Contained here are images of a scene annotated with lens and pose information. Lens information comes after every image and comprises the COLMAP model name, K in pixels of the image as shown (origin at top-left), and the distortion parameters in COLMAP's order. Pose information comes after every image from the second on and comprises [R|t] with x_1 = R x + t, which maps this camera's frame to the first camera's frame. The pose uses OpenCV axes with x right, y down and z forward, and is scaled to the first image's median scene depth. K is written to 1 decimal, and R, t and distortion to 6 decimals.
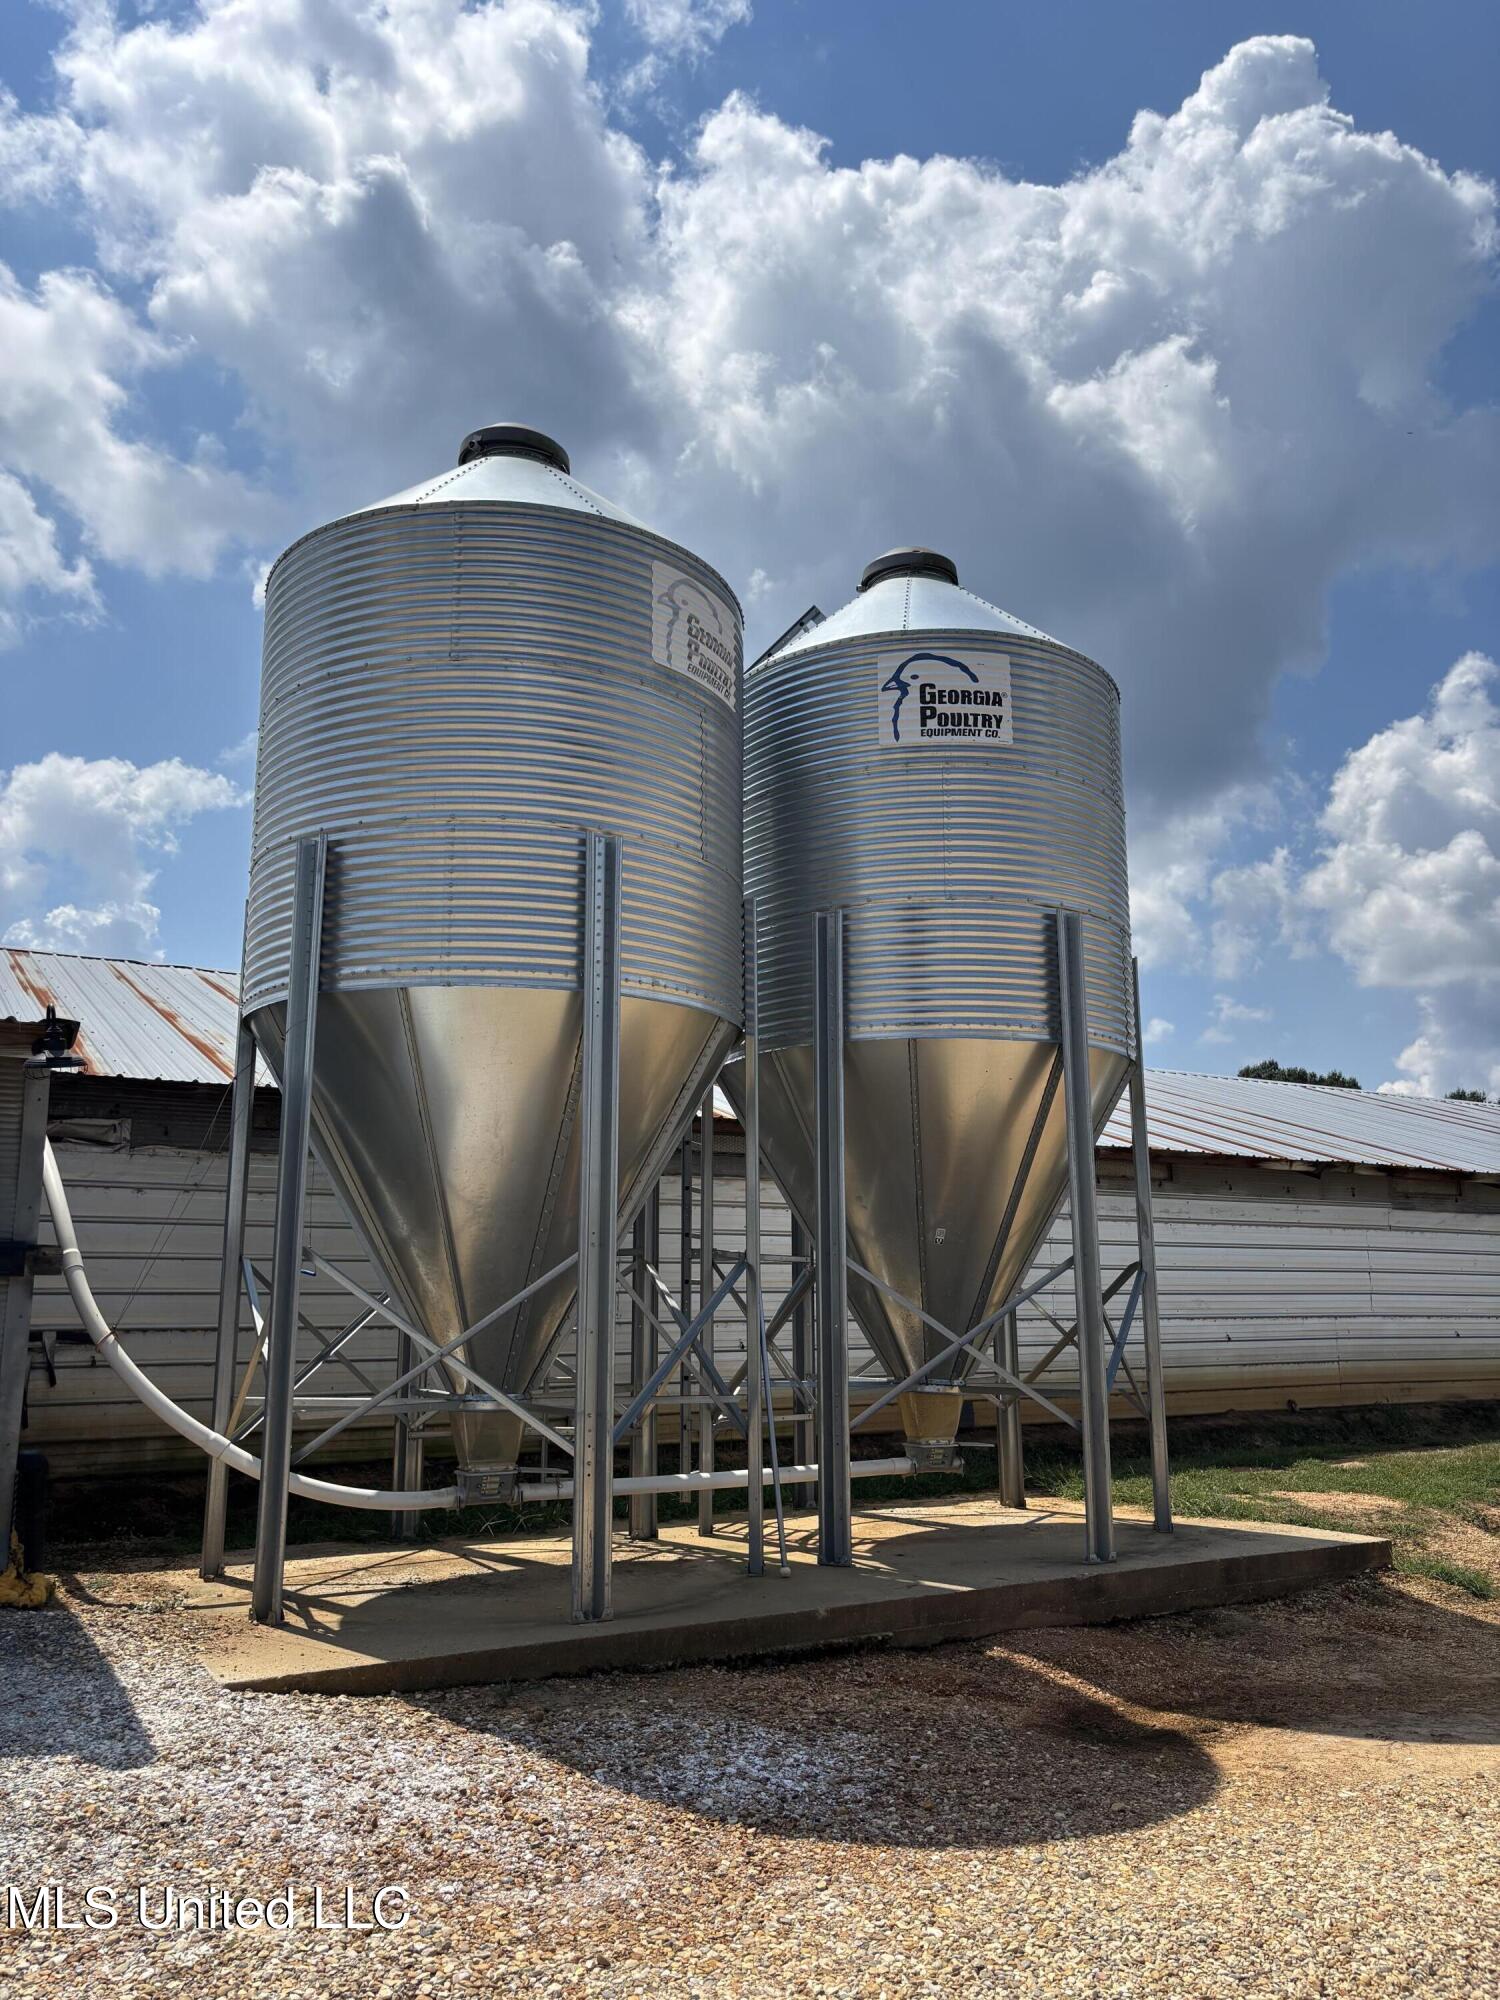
lens RADIAL K [[1551.7, 0, 750.0], [0, 1551.7, 1000.0], [0, 0, 1]] dist [0.025901, 0.000162]
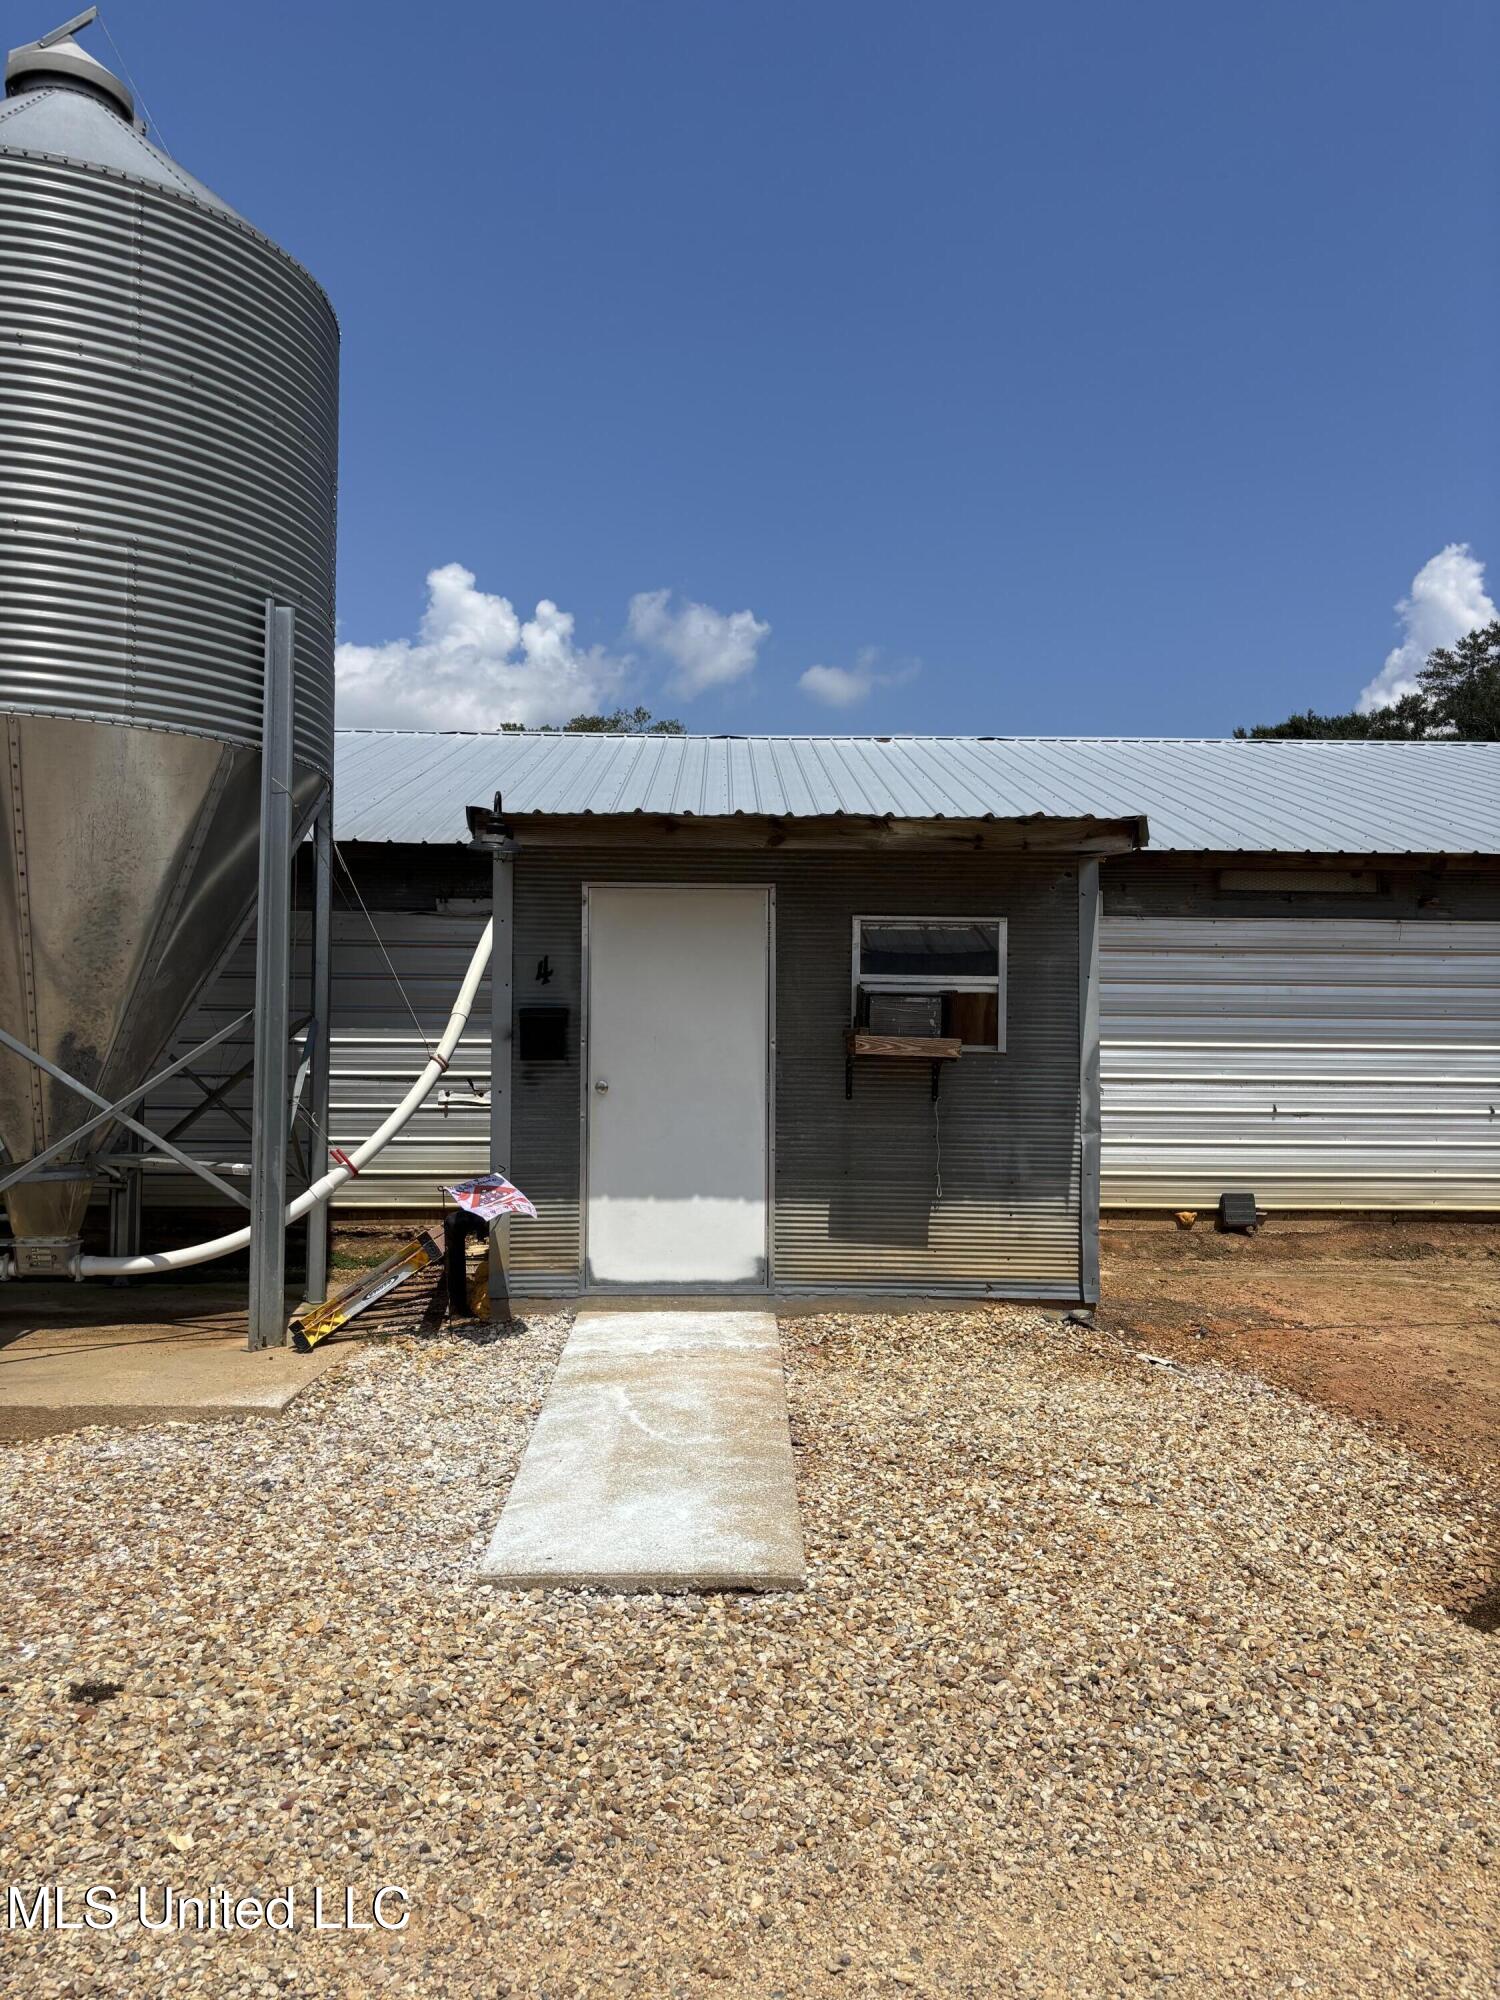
lens RADIAL K [[1551.7, 0, 750.0], [0, 1551.7, 1000.0], [0, 0, 1]] dist [0.025901, 0.000162]
pose [[0.872618, -0.015496, -0.488157, 0.533827], [0.085688, 0.988851, 0.121785, 0.070160], [0.480828, -0.148101, 0.864217, 0.335247]]
